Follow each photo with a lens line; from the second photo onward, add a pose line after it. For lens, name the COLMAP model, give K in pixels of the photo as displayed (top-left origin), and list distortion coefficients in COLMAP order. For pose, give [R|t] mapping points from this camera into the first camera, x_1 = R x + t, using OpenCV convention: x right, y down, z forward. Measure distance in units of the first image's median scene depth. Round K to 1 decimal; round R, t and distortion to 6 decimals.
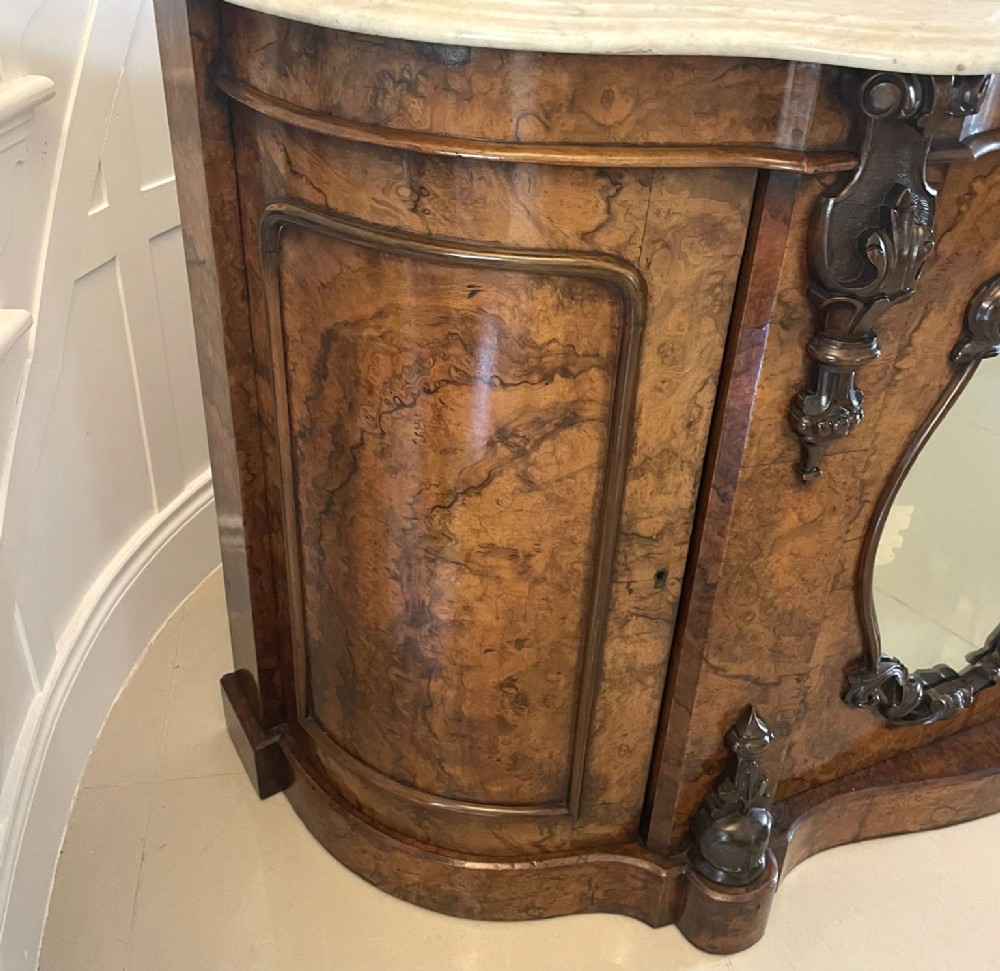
lens RADIAL K [[989.3, 0, 470.4], [0, 989.3, 430.8], [0, 0, 1]] dist [0.113105, -0.159423]
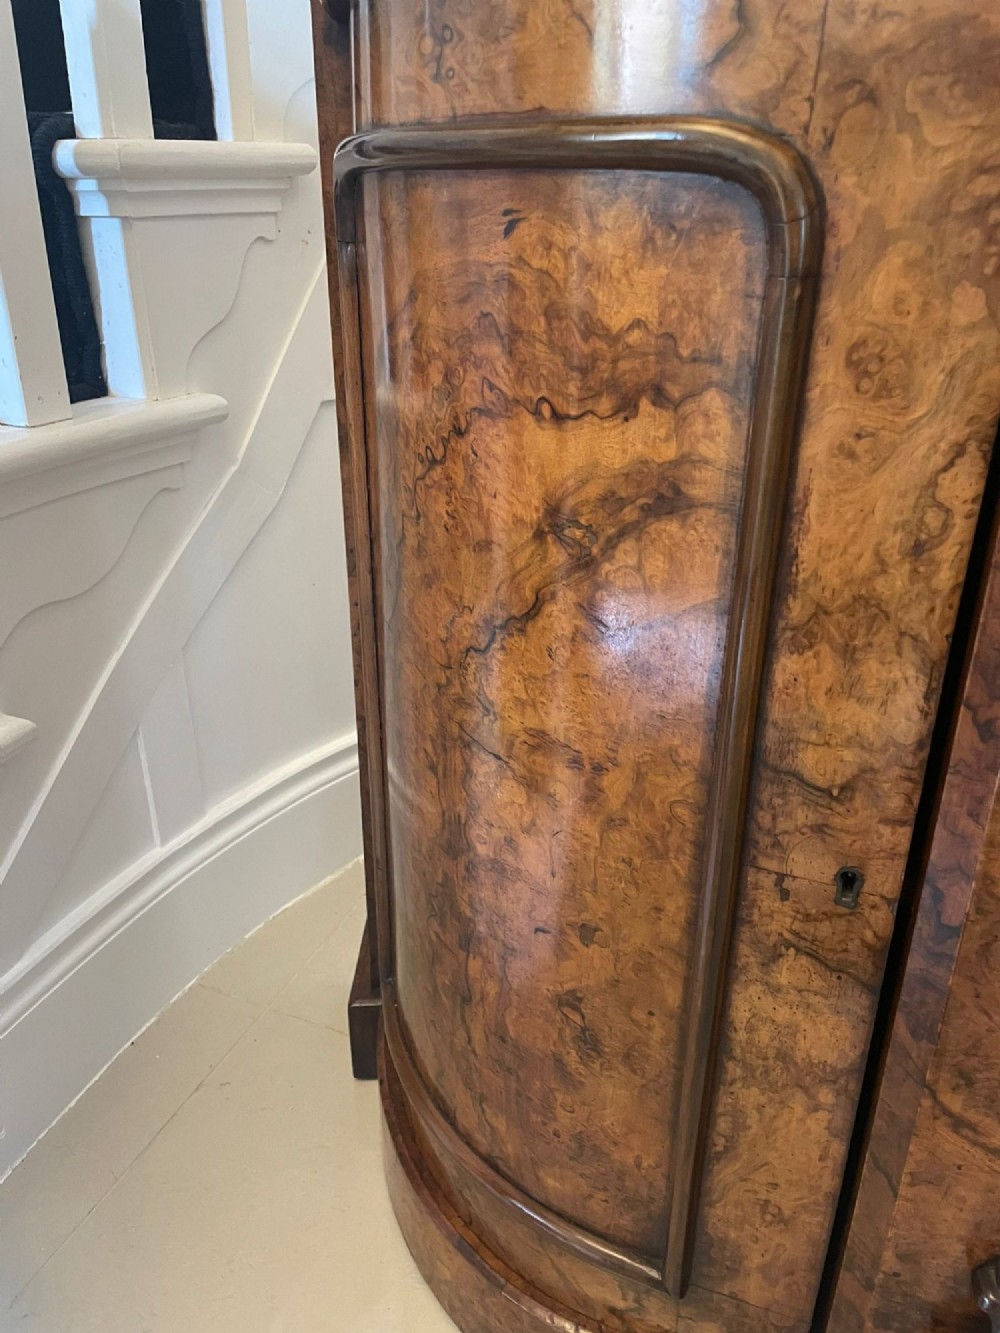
lens RADIAL K [[987.0, 0, 504.9], [0, 987.0, 660.8], [0, 0, 1]] dist [0.084924, -0.113116]
pose [[0.856840, 0.183741, -0.481730, 0.277508], [-0.243073, 0.967950, -0.063152, 0.117571], [0.454687, 0.171207, 0.874041, 0.483652]]
